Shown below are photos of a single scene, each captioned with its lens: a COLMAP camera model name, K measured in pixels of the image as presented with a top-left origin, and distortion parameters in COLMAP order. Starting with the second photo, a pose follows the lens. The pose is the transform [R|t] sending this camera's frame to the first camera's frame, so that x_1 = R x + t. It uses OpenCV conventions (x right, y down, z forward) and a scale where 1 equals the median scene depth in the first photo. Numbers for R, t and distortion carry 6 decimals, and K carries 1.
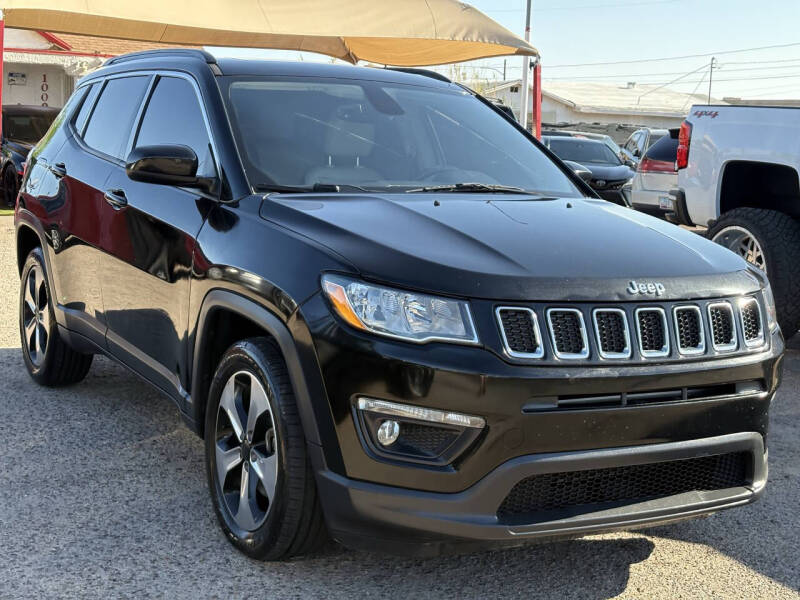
lens RADIAL K [[1208.2, 0, 400.0], [0, 1208.2, 300.0], [0, 0, 1]] dist [0.225643, -0.824300]
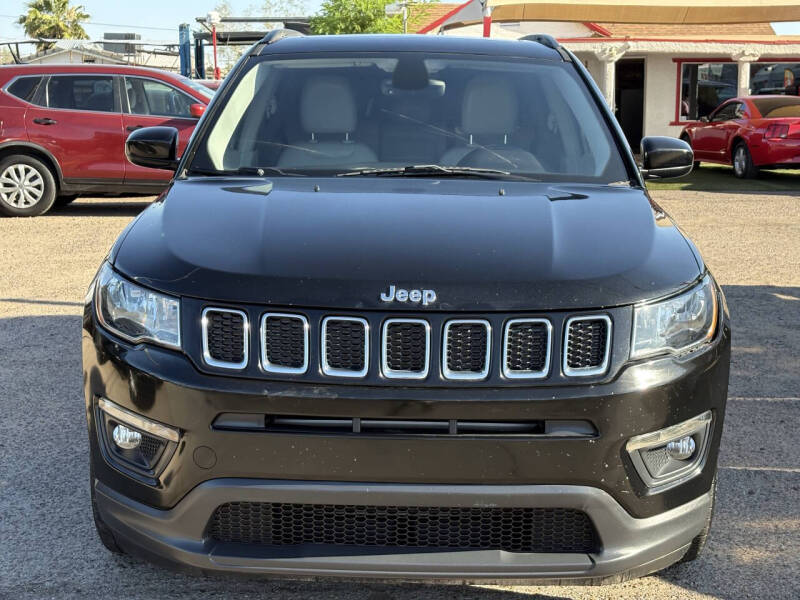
lens RADIAL K [[1150.5, 0, 369.1], [0, 1150.5, 299.8], [0, 0, 1]] dist [0.190369, -0.634461]
pose [[0.852746, 0.055723, -0.519346, 0.546042], [-0.044467, 0.998428, 0.034112, -0.030125], [0.520430, -0.005996, 0.853883, 0.302030]]
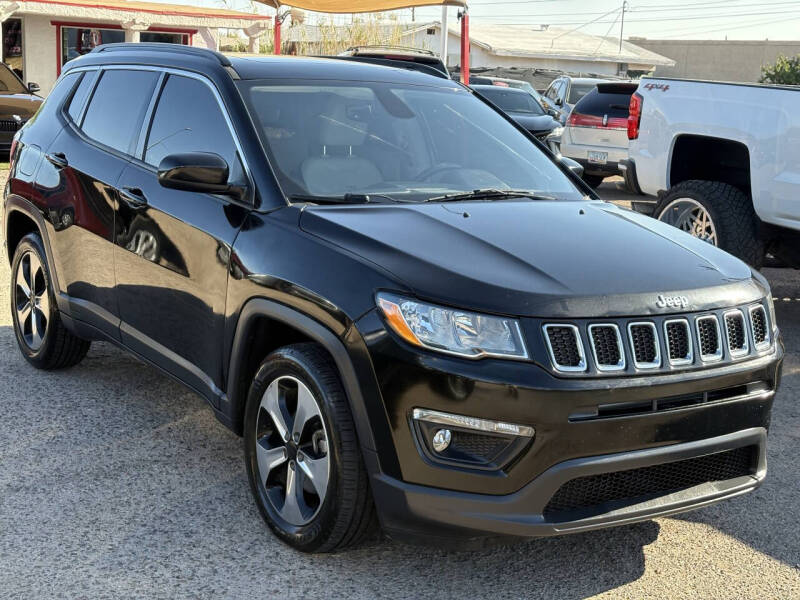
lens RADIAL K [[1208.2, 0, 400.0], [0, 1208.2, 300.0], [0, 0, 1]] dist [0.225643, -0.824300]
pose [[0.996937, -0.008816, 0.077714, -0.116559], [0.004705, 0.998587, 0.052936, -0.065172], [-0.078071, -0.052408, 0.995569, -0.059529]]
